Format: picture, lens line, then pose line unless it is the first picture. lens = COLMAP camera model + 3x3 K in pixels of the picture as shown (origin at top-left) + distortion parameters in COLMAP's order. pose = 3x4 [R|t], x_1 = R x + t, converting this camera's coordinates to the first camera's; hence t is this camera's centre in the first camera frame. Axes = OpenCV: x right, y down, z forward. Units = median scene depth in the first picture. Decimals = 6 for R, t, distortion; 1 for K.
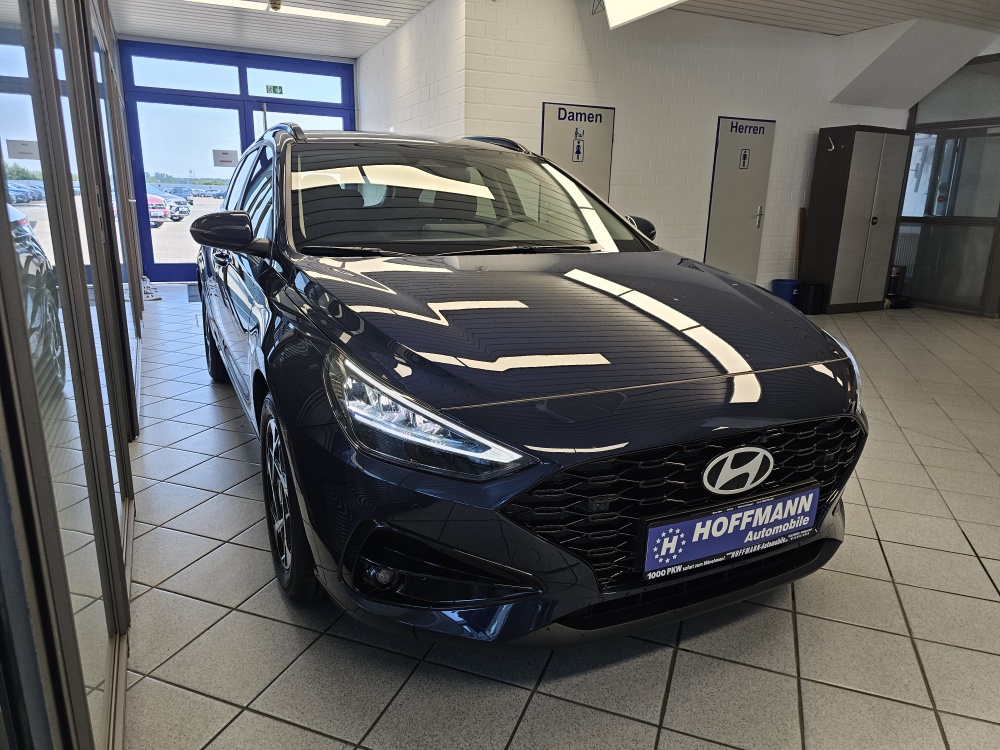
lens RADIAL K [[666.2, 0, 500.0], [0, 666.2, 375.0], [0, 0, 1]] dist [0.052397, -0.043336]
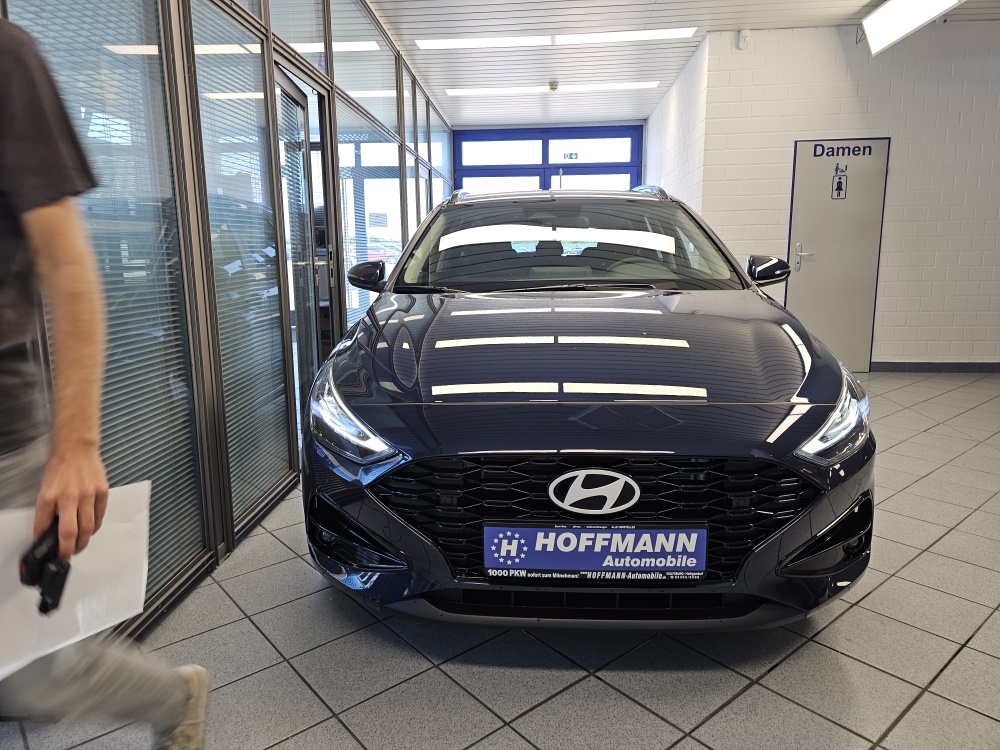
lens RADIAL K [[674.7, 0, 508.8], [0, 674.7, 366.0], [0, 0, 1]] dist [0.041827, -0.046351]
pose [[0.867180, 0.053349, -0.495129, 0.720937], [-0.096417, 0.993419, -0.061829, 0.025976], [0.488572, 0.101356, 0.866616, 0.012790]]
